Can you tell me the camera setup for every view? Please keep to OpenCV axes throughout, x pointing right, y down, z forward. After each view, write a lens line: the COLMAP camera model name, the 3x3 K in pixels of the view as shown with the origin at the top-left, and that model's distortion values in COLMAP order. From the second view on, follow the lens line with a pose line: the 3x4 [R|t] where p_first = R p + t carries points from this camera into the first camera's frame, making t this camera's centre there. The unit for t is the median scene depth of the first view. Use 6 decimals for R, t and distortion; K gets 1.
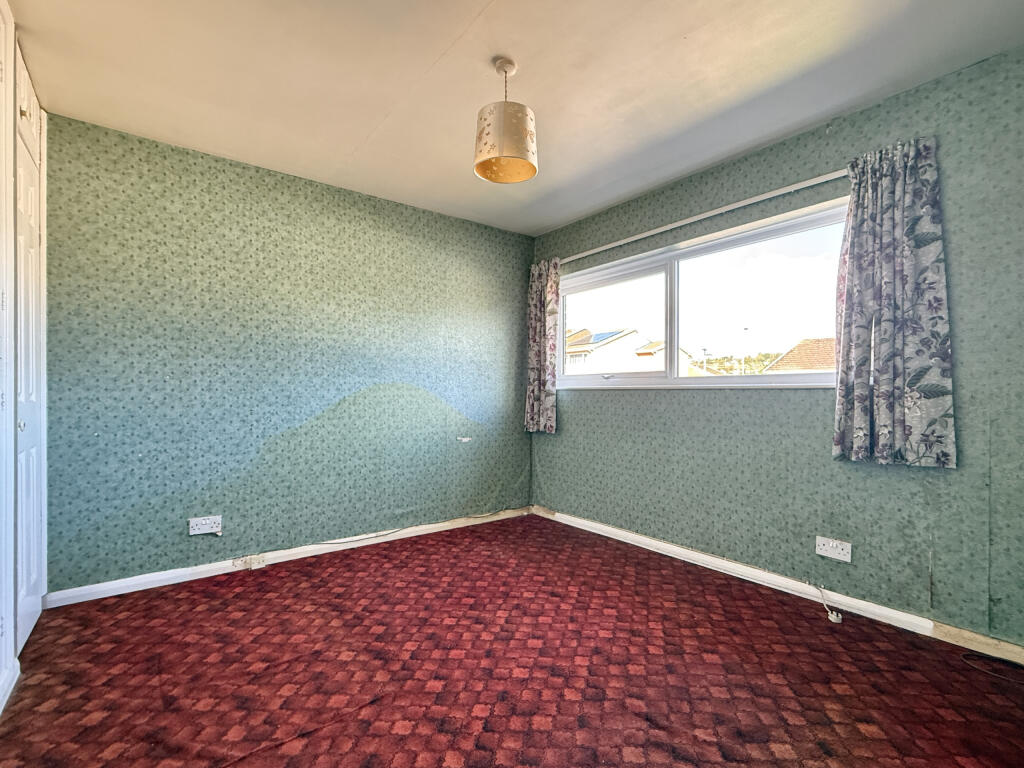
lens RADIAL K [[479.2, 0, 511.4], [0, 479.2, 386.0], [0, 0, 1]] dist [0.000642, -0.000633]
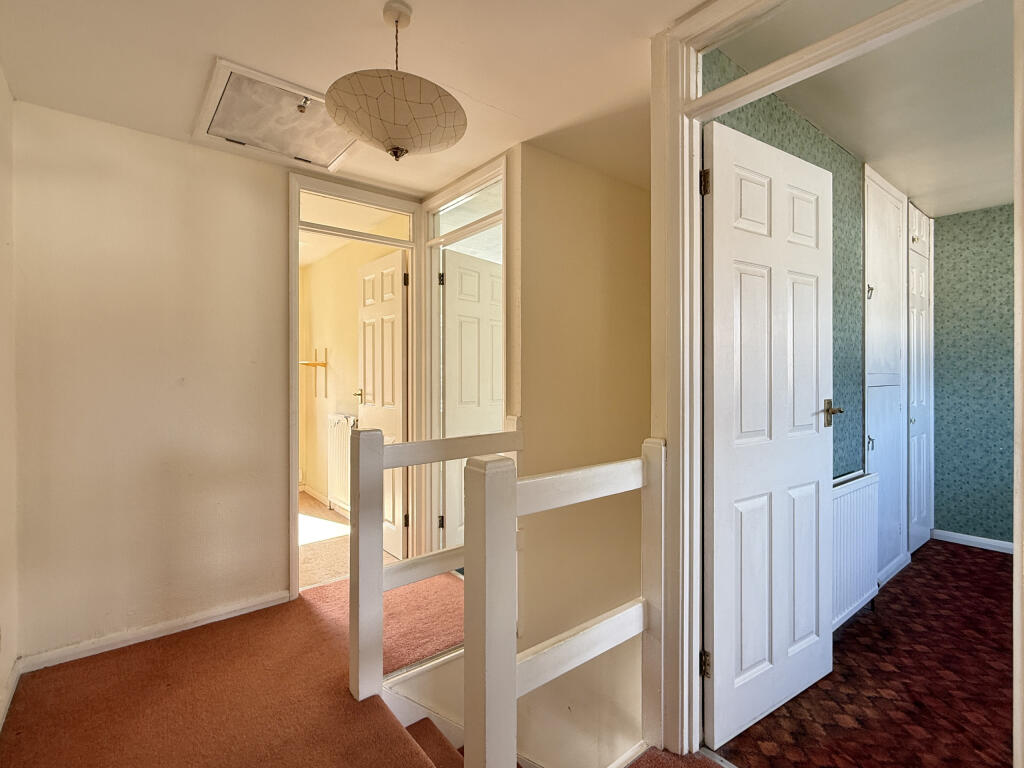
lens RADIAL K [[495.9, 0, 512.0], [0, 495.9, 384.0], [0, 0, 1]] dist [0.001075, -0.000118]
pose [[0.026774, 0.019863, -0.999444, 0.593146], [0.011887, 0.999726, 0.020187, -0.083186], [0.999571, -0.012421, 0.026530, -0.401383]]
